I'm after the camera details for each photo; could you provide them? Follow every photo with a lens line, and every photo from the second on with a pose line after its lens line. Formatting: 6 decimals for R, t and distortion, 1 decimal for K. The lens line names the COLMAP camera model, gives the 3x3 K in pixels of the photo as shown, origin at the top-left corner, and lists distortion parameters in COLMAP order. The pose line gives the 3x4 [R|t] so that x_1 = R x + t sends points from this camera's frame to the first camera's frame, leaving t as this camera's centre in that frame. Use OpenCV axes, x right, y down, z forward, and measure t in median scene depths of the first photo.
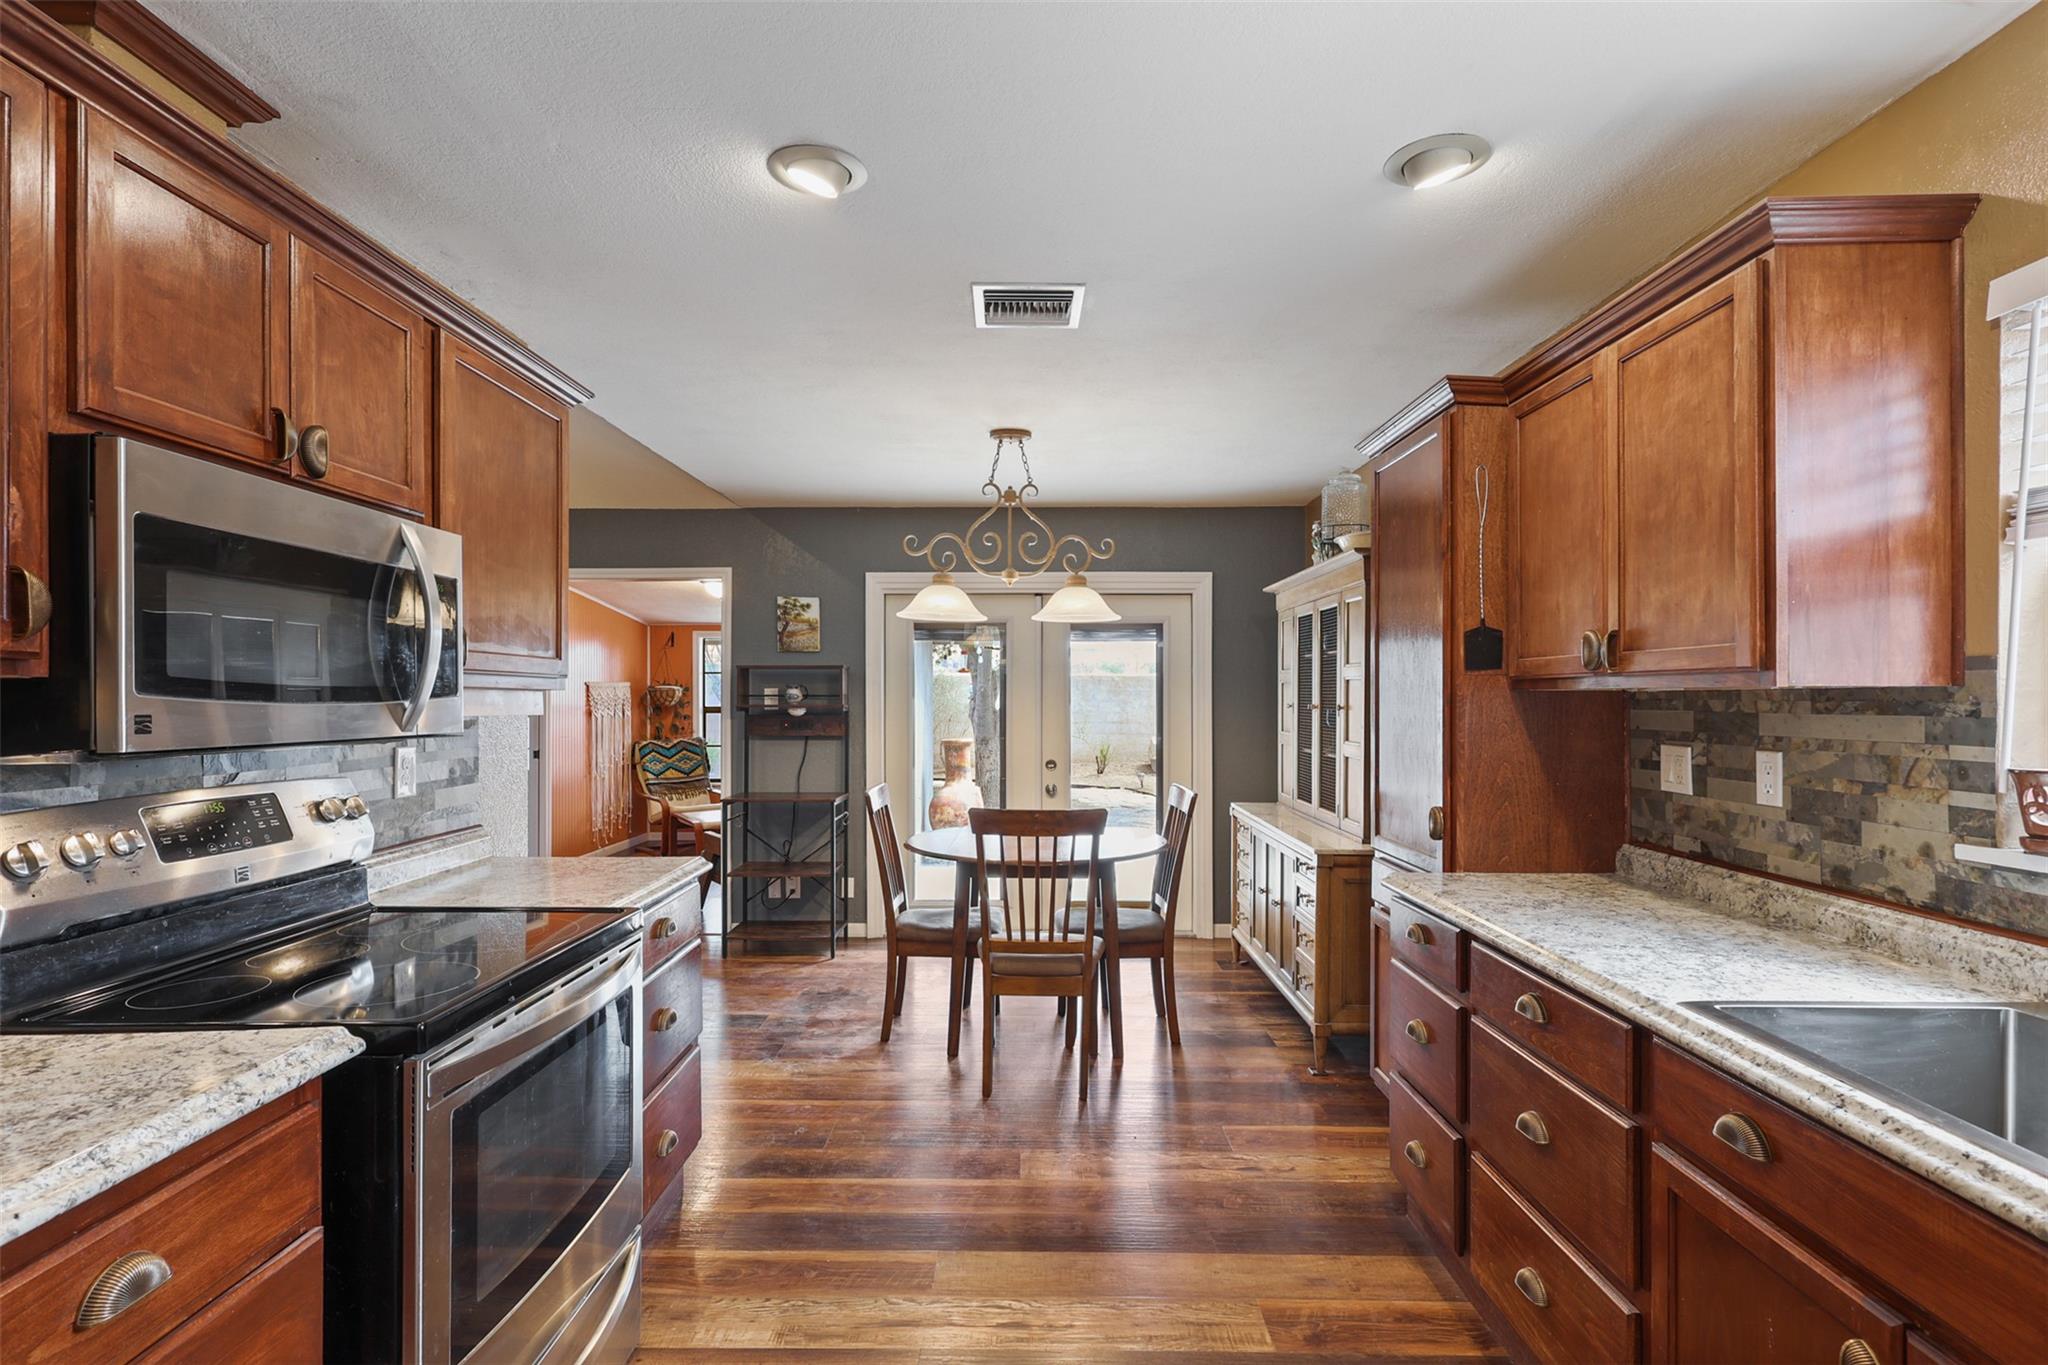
lens RADIAL K [[973.6, 0, 1025.2], [0, 973.6, 689.9], [0, 0, 1]] dist [0.014314, 0.000453]
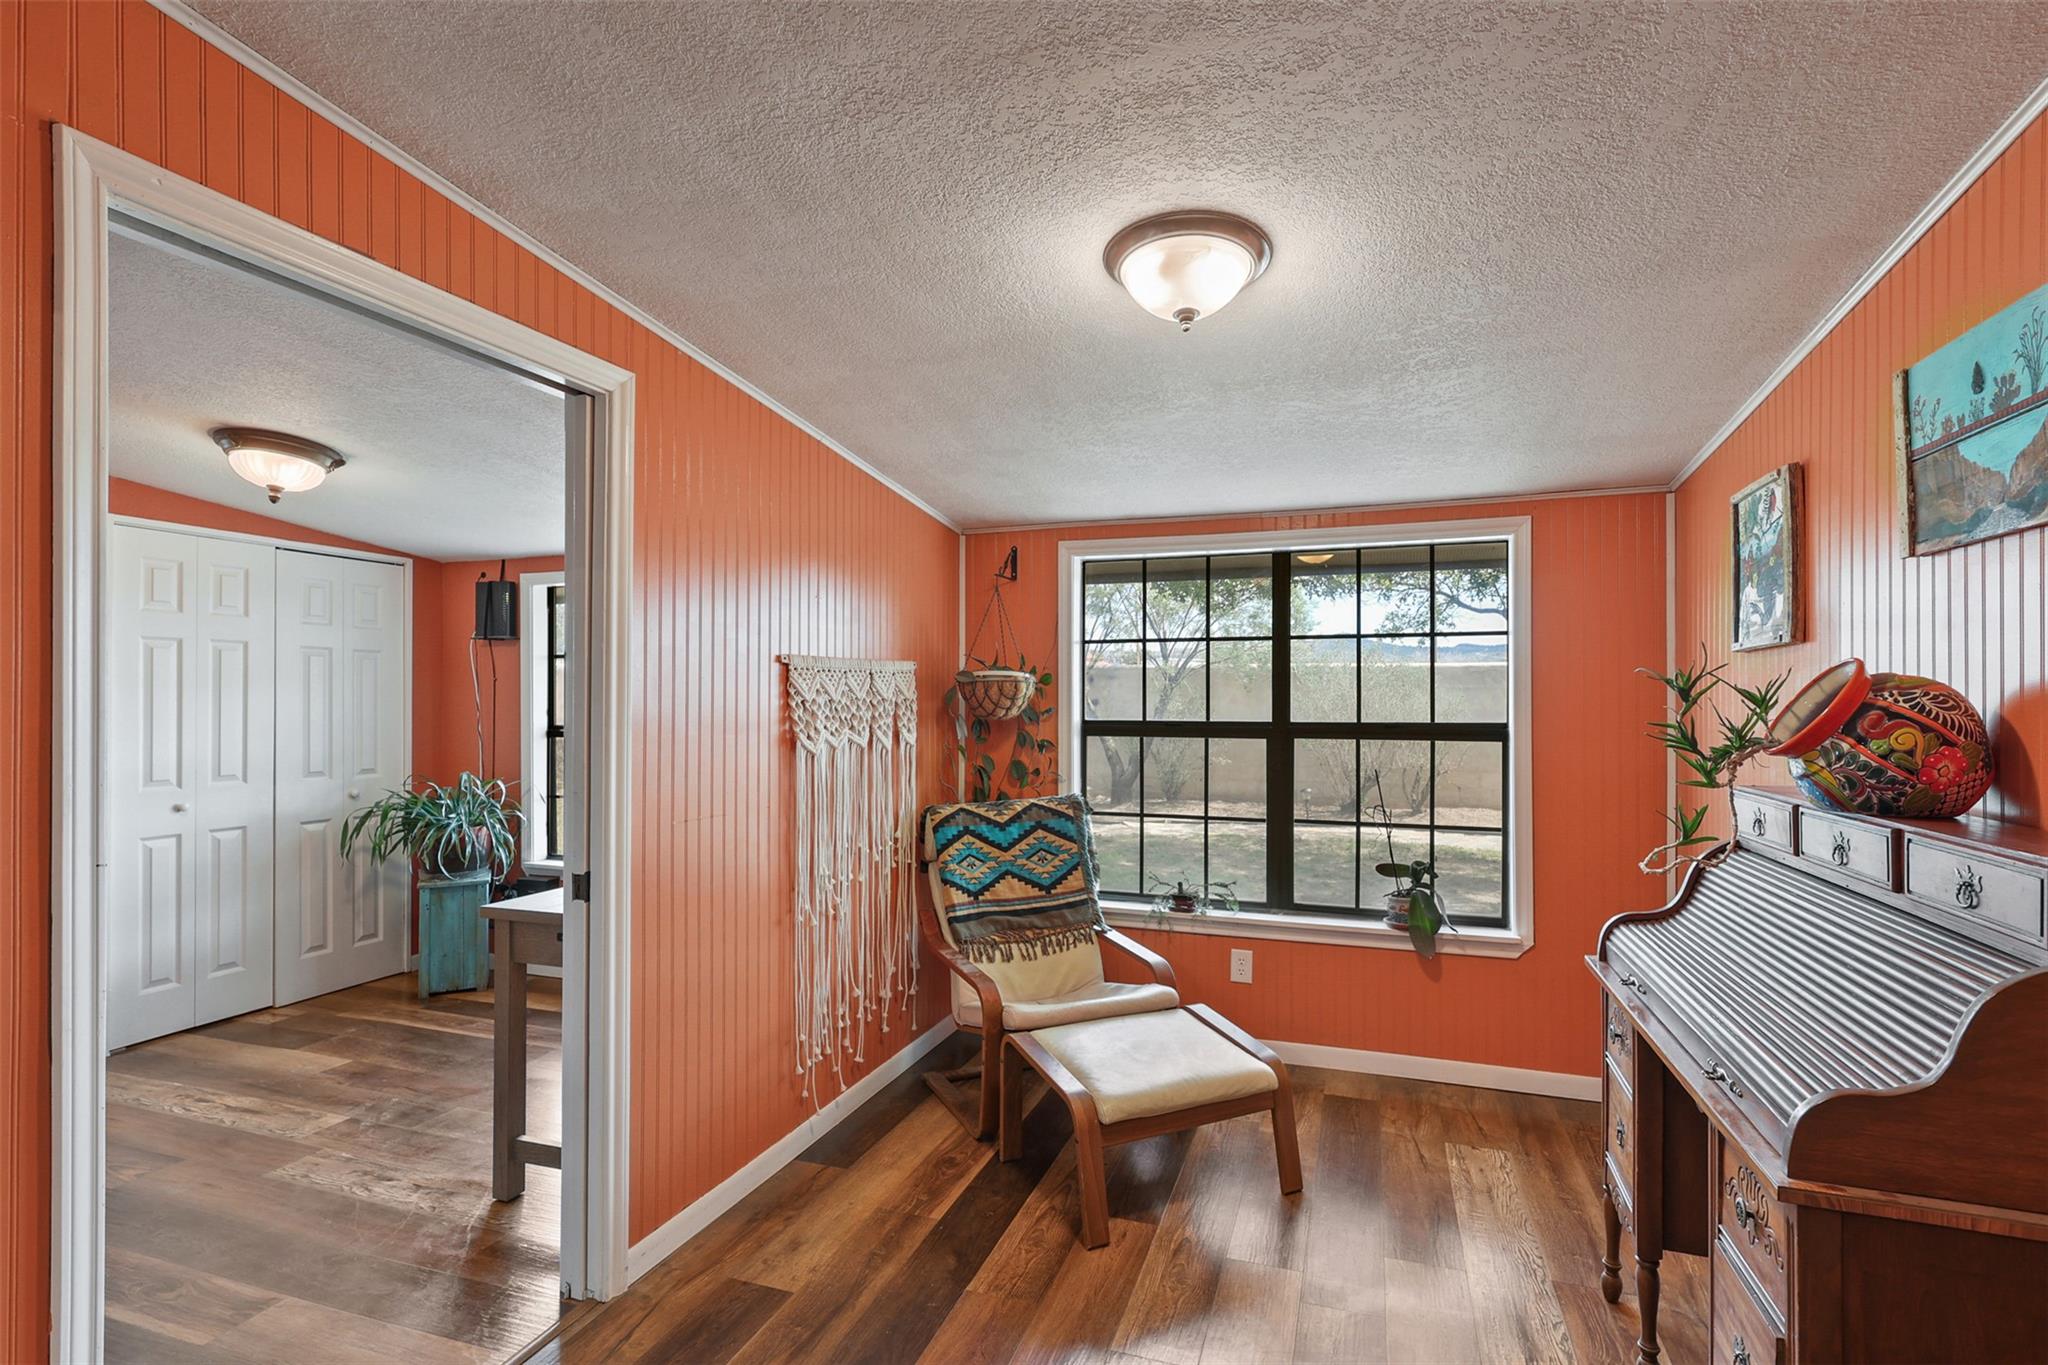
lens RADIAL K [[973.6, 0, 1025.2], [0, 973.6, 689.9], [0, 0, 1]] dist [0.014314, 0.000453]
pose [[0.942163, 0.003264, -0.335140, -0.218844], [-0.004231, 0.999989, -0.002158, 0.004855], [0.335129, 0.003451, 0.942166, 0.613867]]
